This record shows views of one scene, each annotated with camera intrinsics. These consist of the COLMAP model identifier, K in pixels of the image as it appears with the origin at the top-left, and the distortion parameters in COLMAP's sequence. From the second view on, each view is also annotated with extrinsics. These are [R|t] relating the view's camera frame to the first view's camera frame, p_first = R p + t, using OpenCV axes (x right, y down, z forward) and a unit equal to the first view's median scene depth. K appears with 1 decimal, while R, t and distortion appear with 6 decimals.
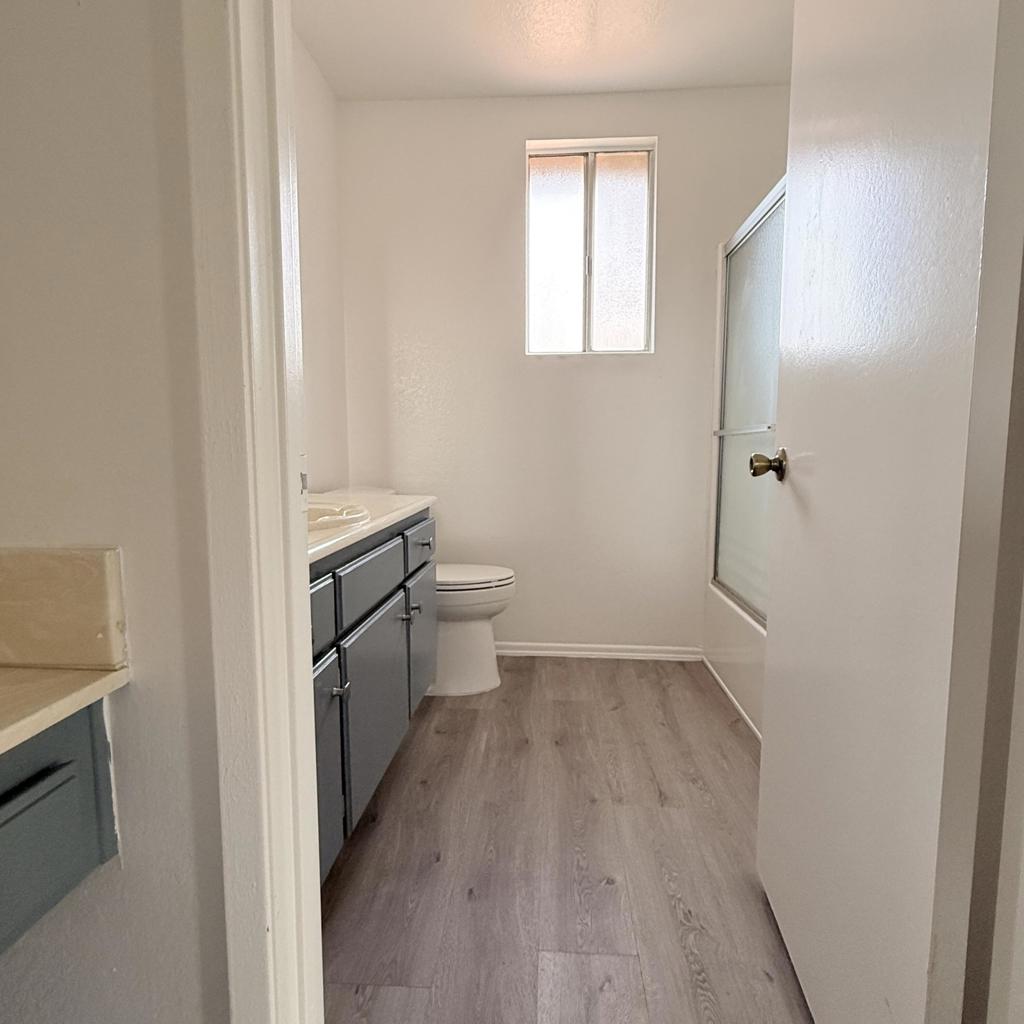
lens RADIAL K [[641.3, 0, 512.0], [0, 641.3, 515.7], [0, 0, 1]] dist [-0.008198, -0.001662]
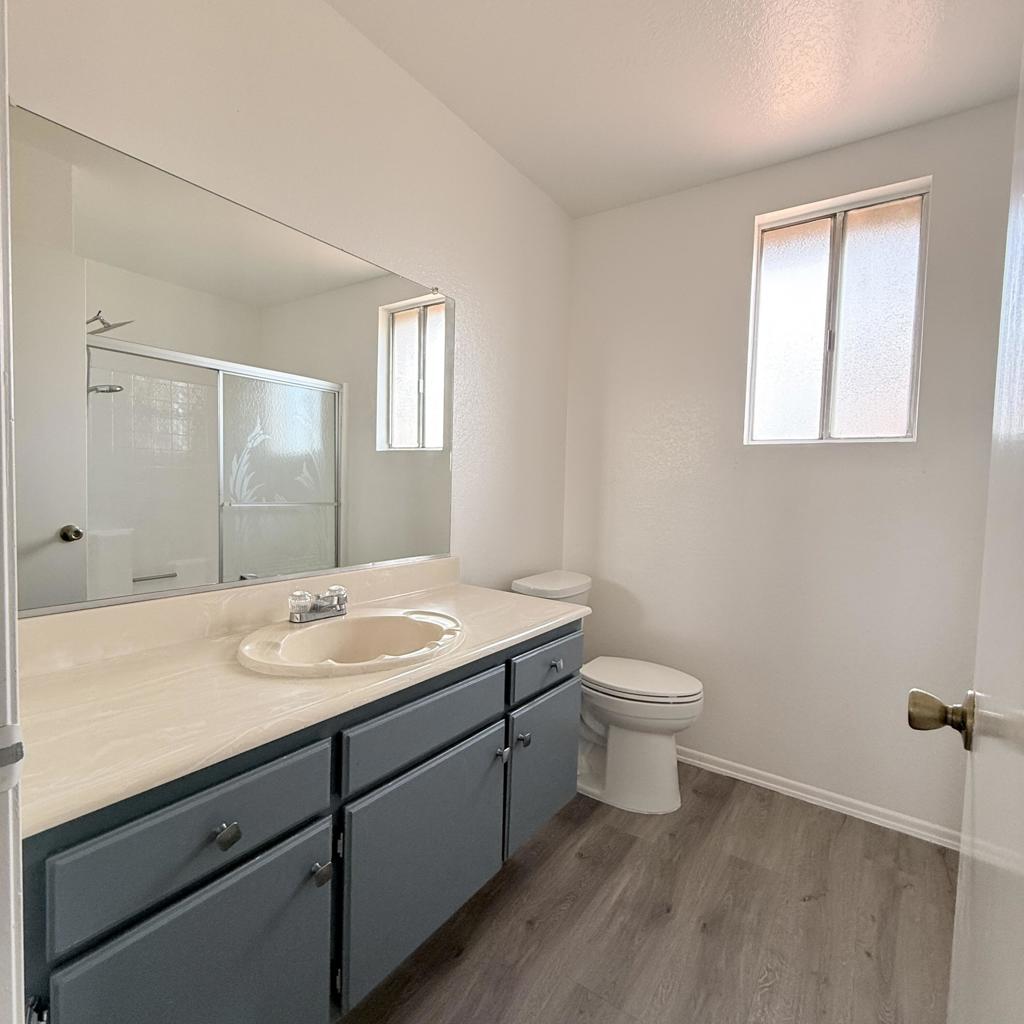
lens RADIAL K [[548.0, 0, 511.7], [0, 548.0, 510.0], [0, 0, 1]] dist [-0.000783, -0.001138]
pose [[0.855218, 0.051655, -0.515688, 0.164070], [-0.085029, 0.995522, -0.041294, -0.110470], [0.511245, 0.079164, 0.855781, 0.191566]]
